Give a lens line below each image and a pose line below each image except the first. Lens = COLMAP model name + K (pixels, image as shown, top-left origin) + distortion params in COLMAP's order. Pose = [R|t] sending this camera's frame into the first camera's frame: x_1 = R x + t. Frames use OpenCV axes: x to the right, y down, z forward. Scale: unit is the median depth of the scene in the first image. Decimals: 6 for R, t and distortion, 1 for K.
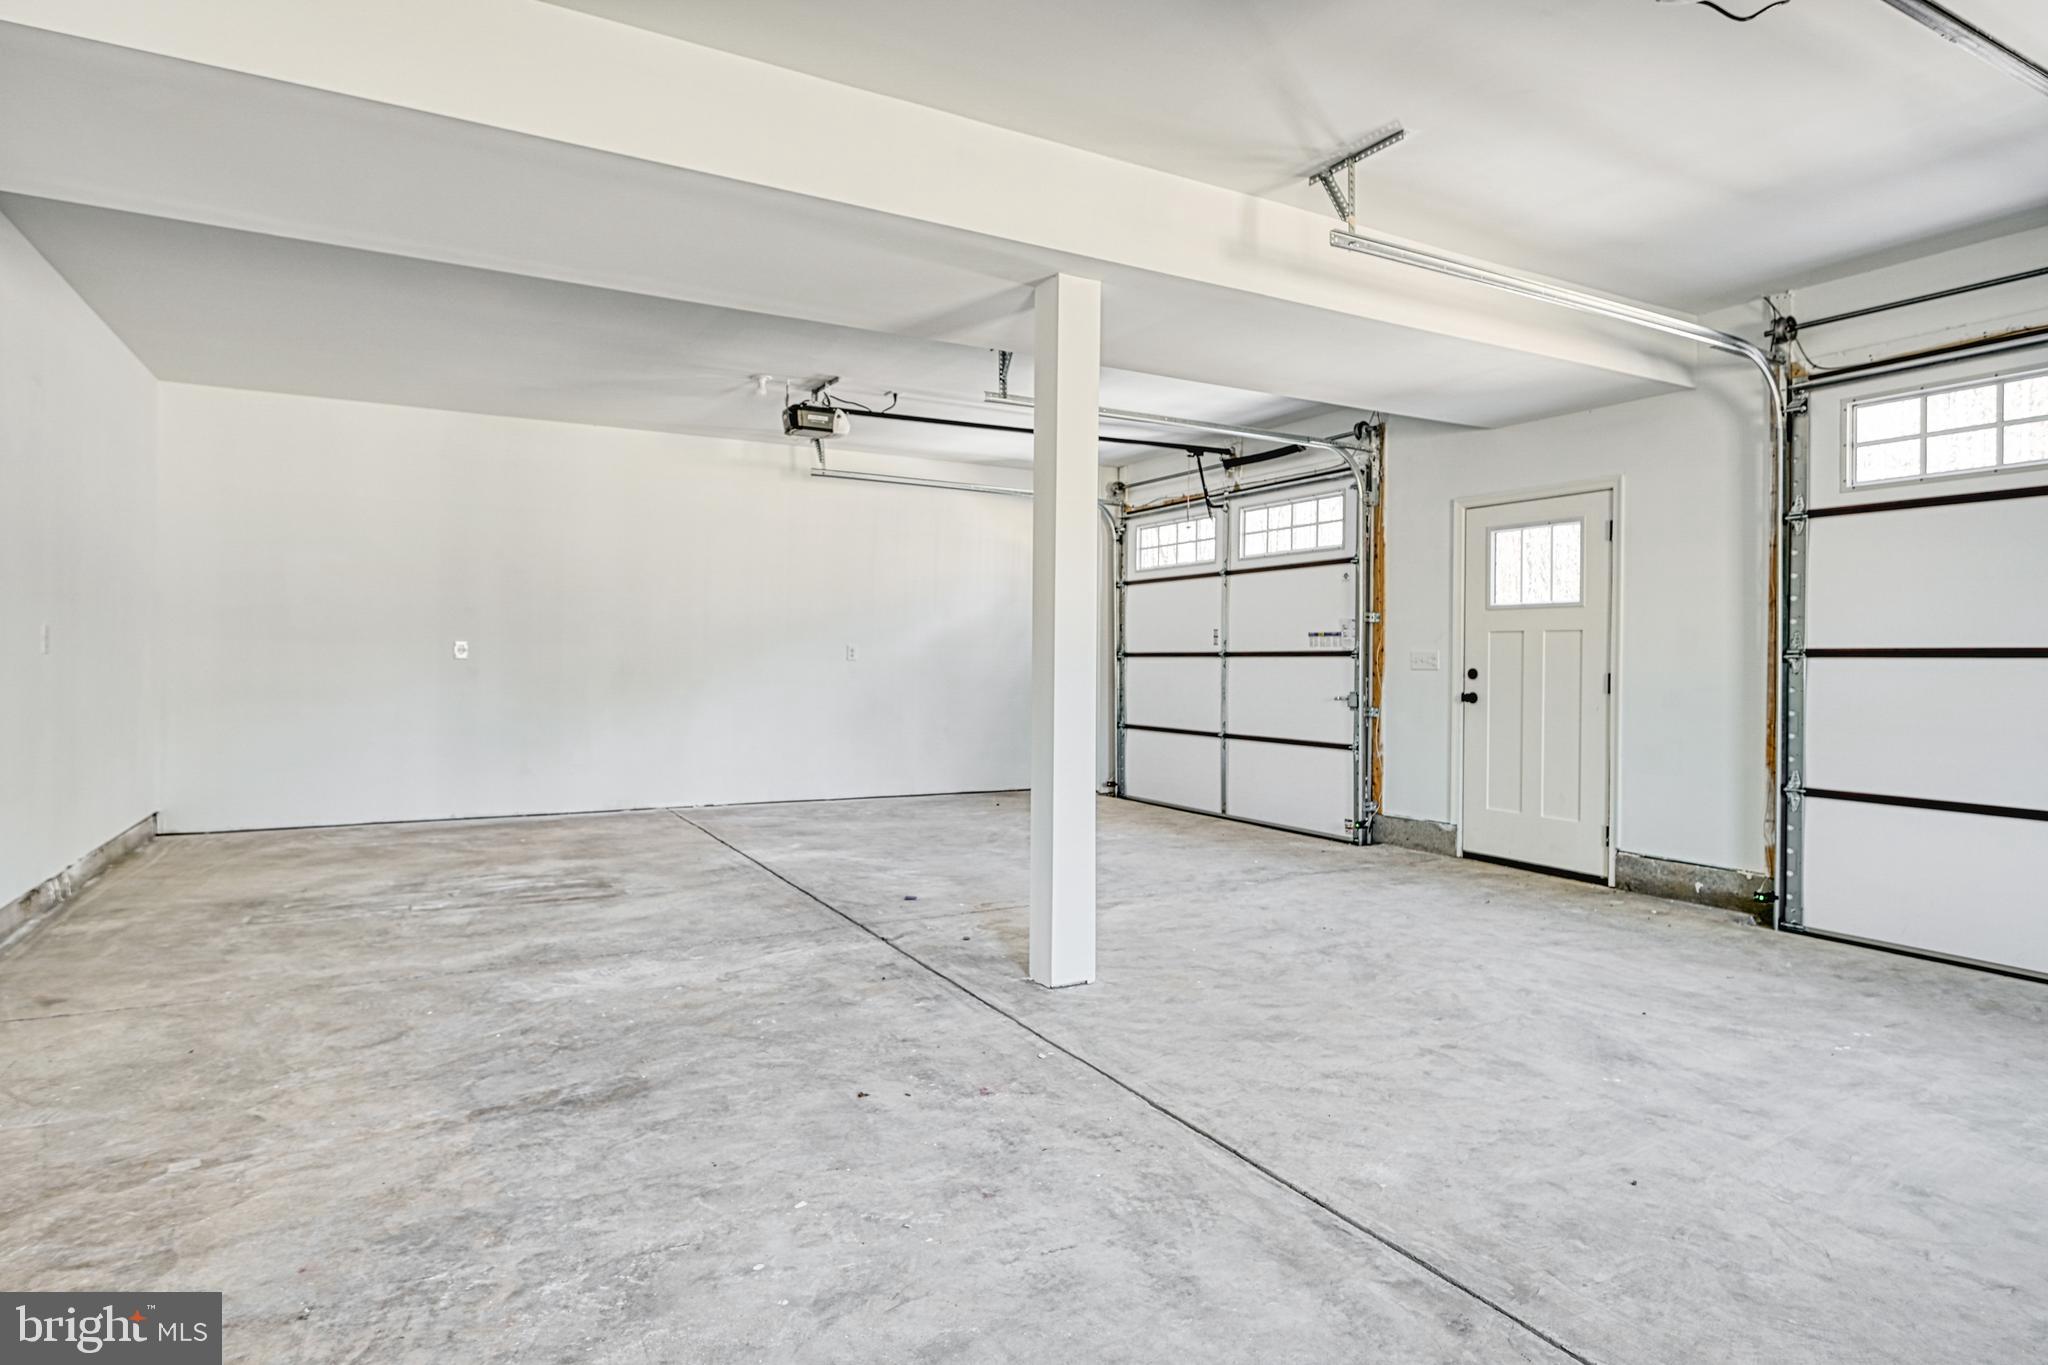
lens RADIAL K [[1092.1, 0, 1028.5], [0, 1092.1, 658.7], [0, 0, 1]] dist [-0.000928, 0.000266]
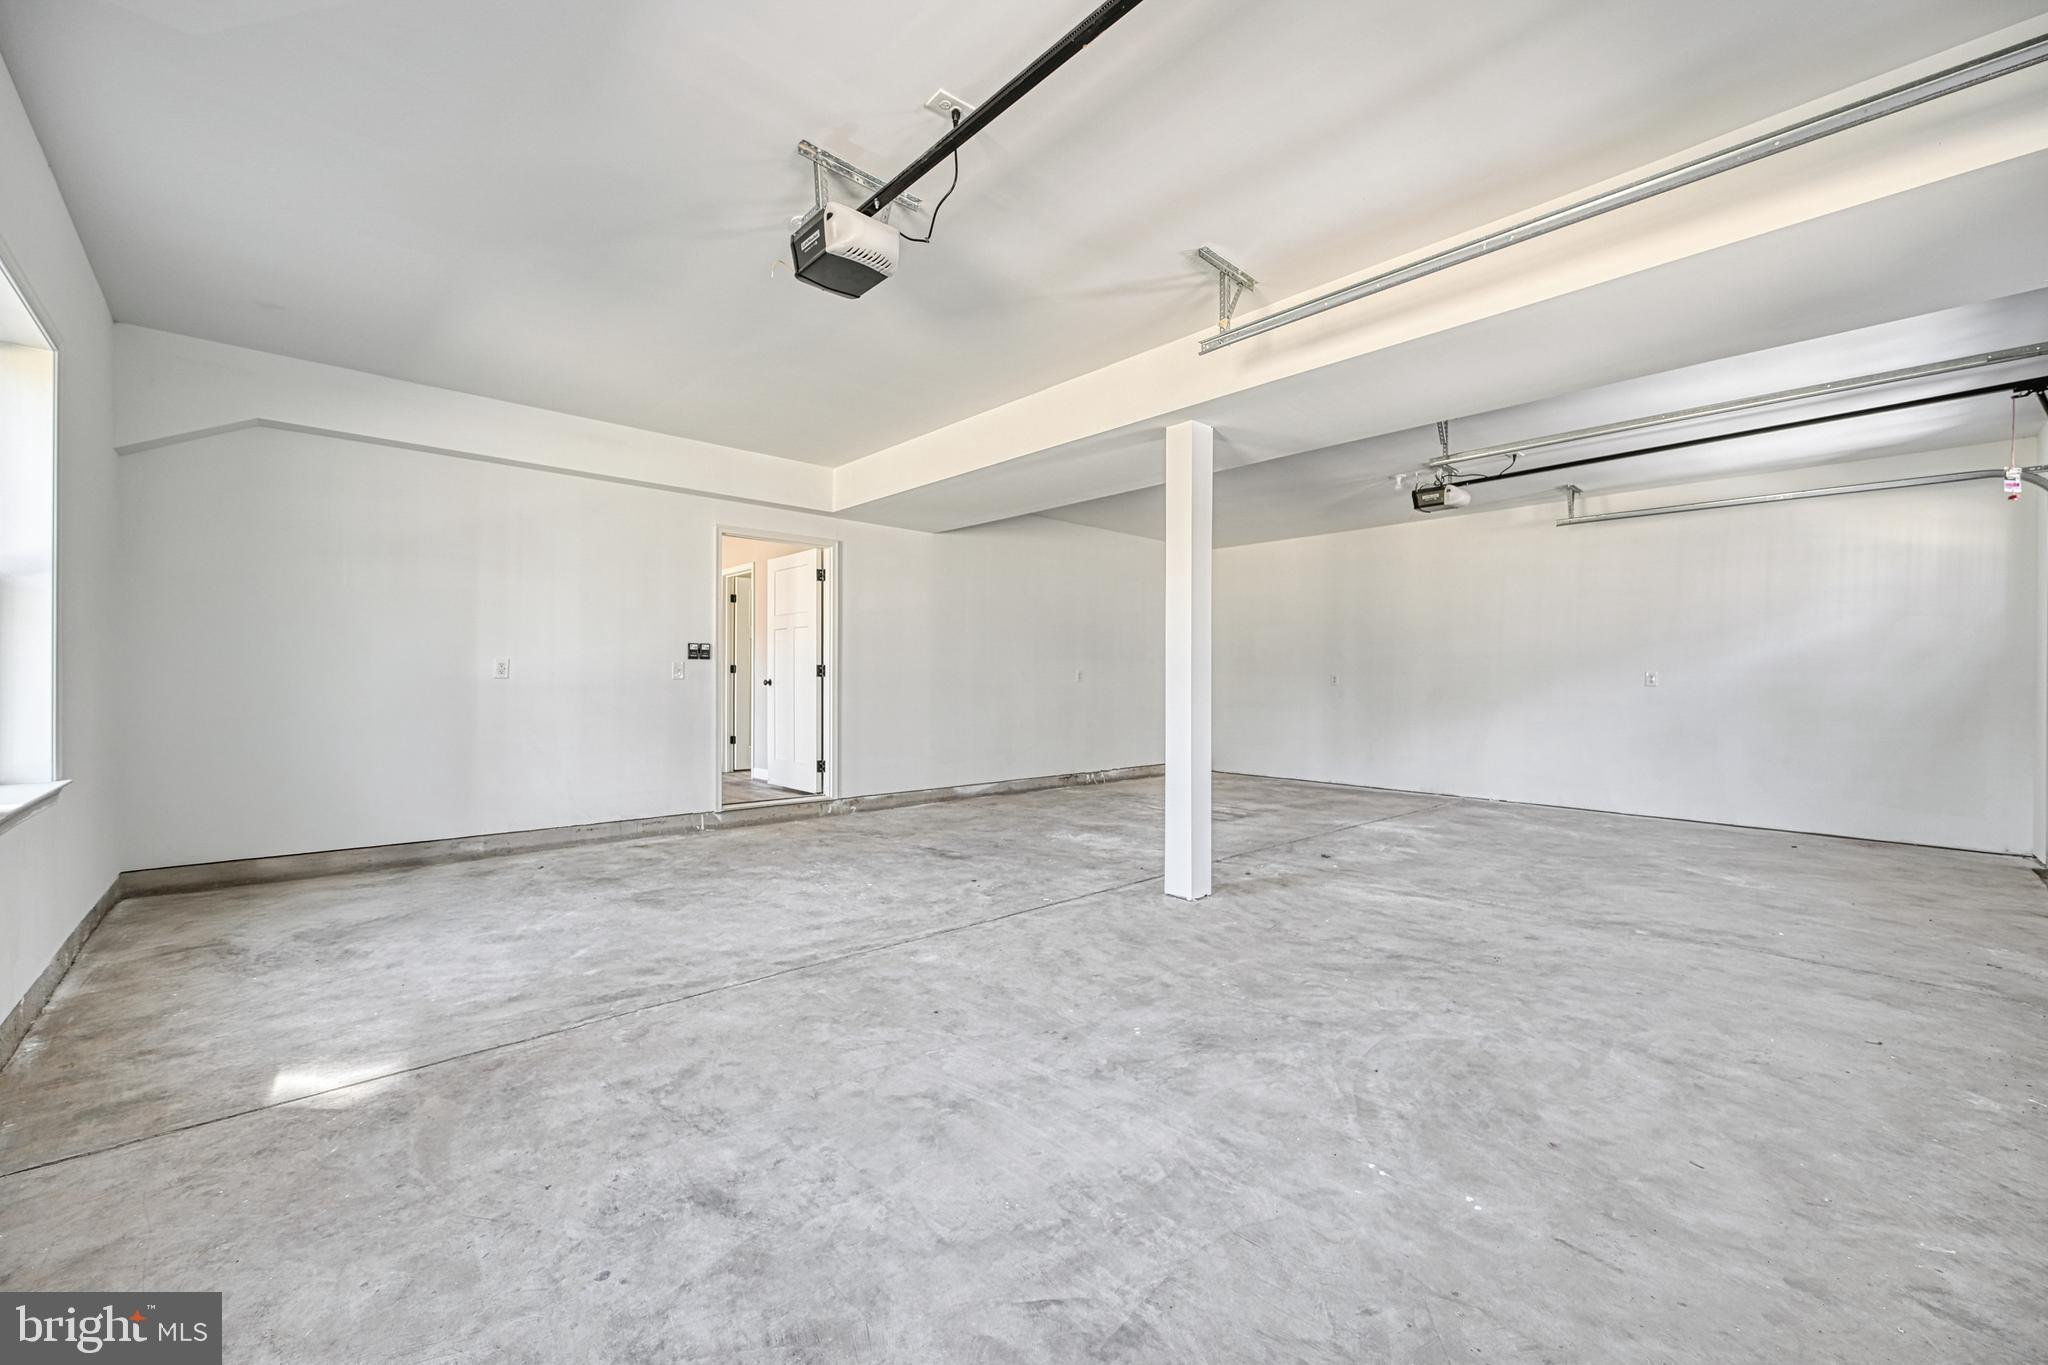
lens RADIAL K [[815.9, 0, 1029.3], [0, 815.9, 672.7], [0, 0, 1]] dist [-0.003765, -0.000431]
pose [[0.236667, -0.020734, -0.971370, 1.209089], [-0.001590, 0.999763, -0.021728, 0.019532], [0.971590, 0.006687, 0.236578, 0.603103]]
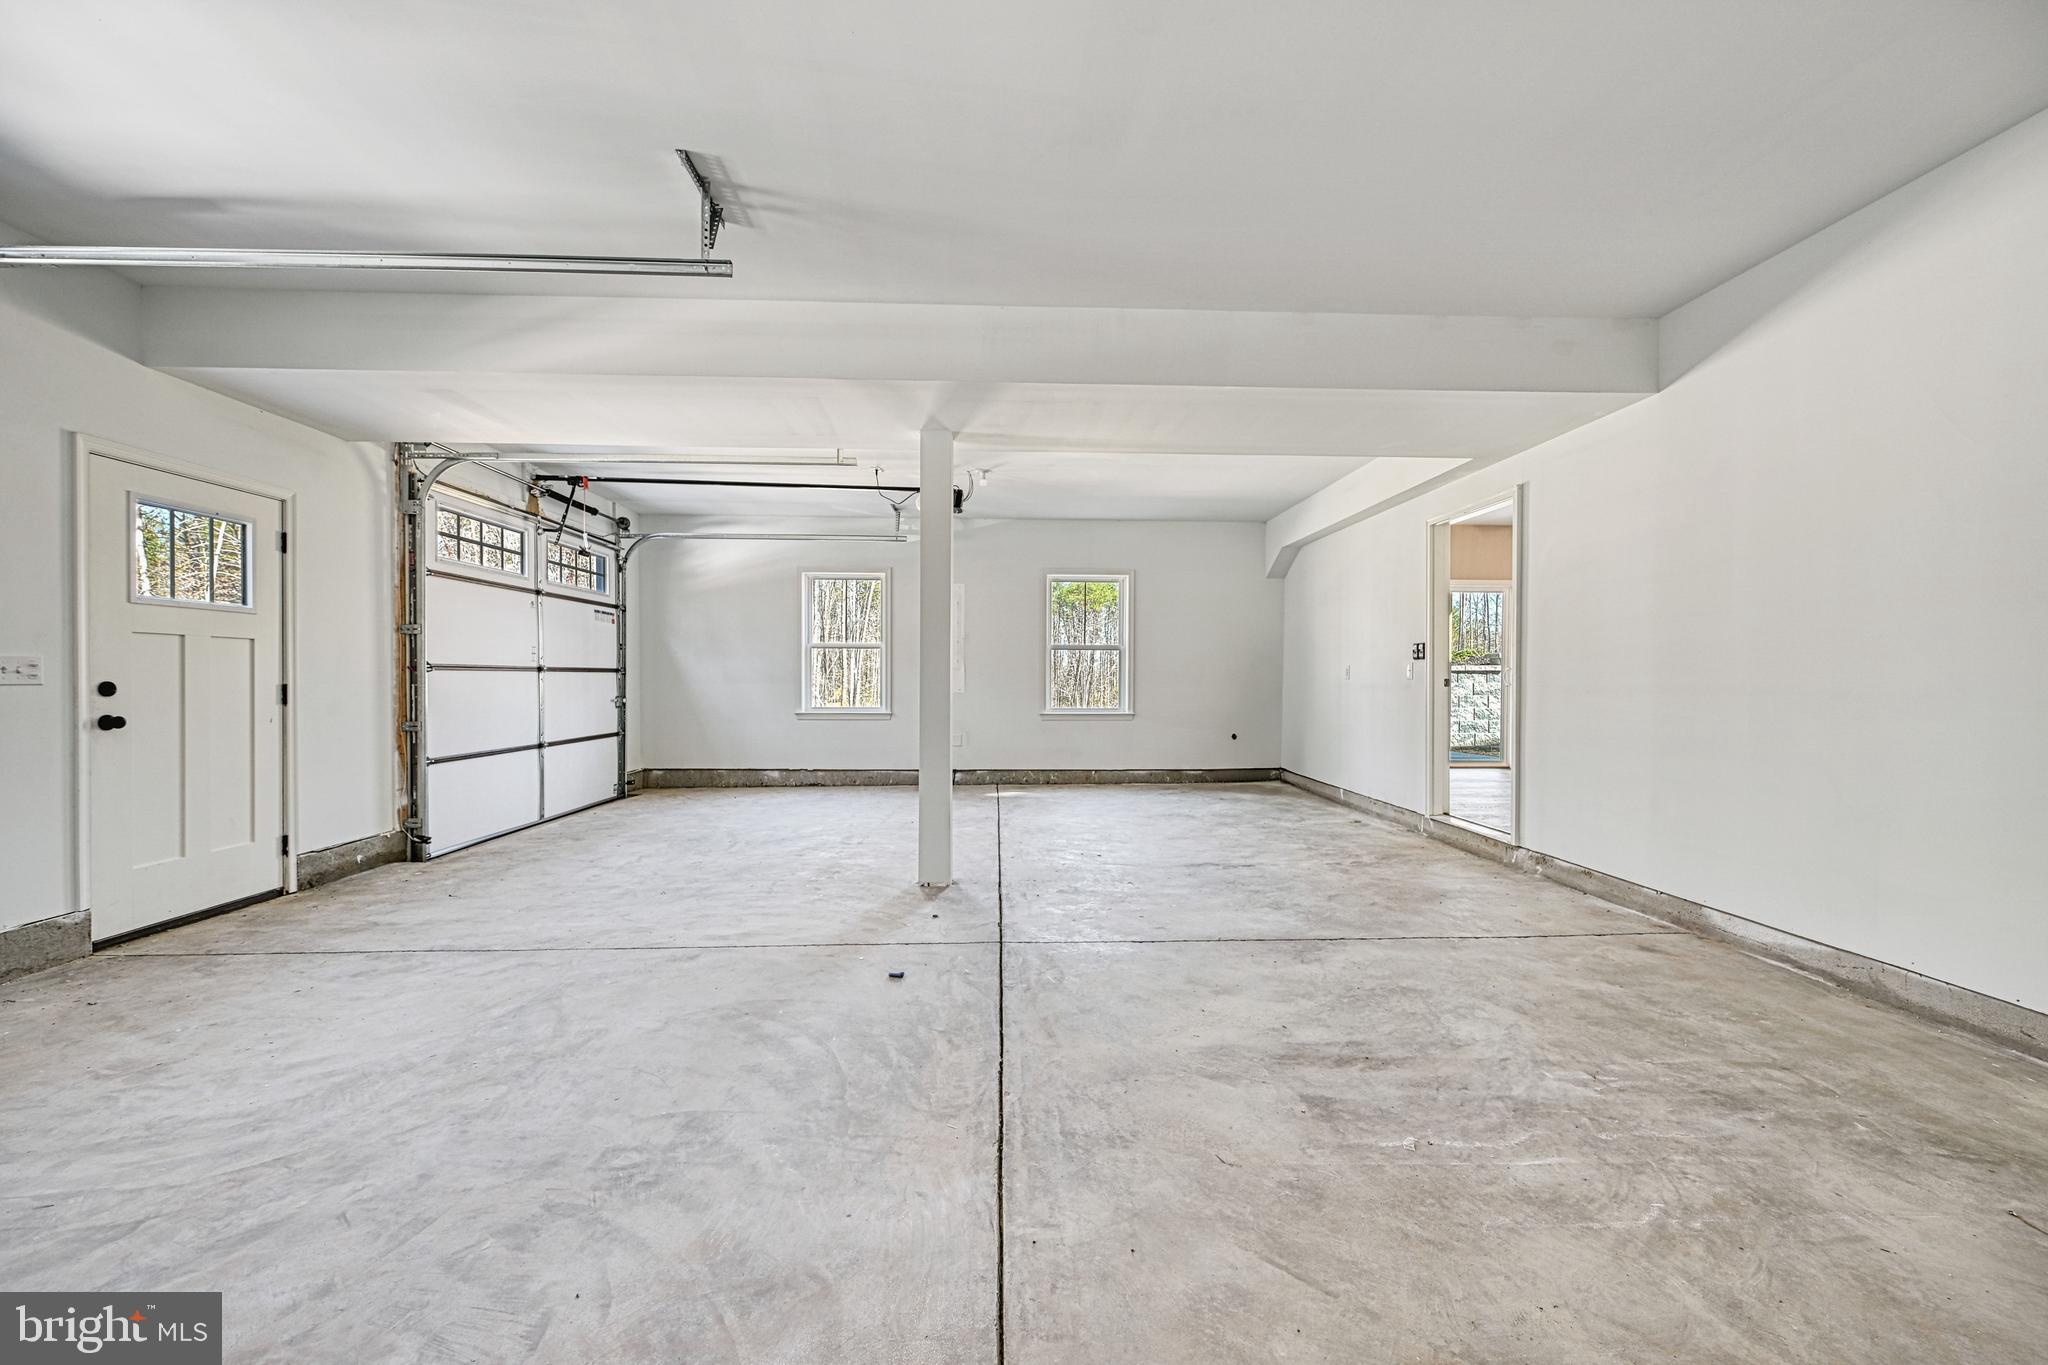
lens RADIAL K [[797.3, 0, 1024.0], [0, 797.3, 682.5], [0, 0, 1]] dist [0.000304, -0.000029]
pose [[-0.893520, -0.011050, 0.448888, -0.660069], [-0.008029, 0.999931, 0.008633, 0.000649], [-0.448952, 0.004110, -0.893546, 2.180706]]
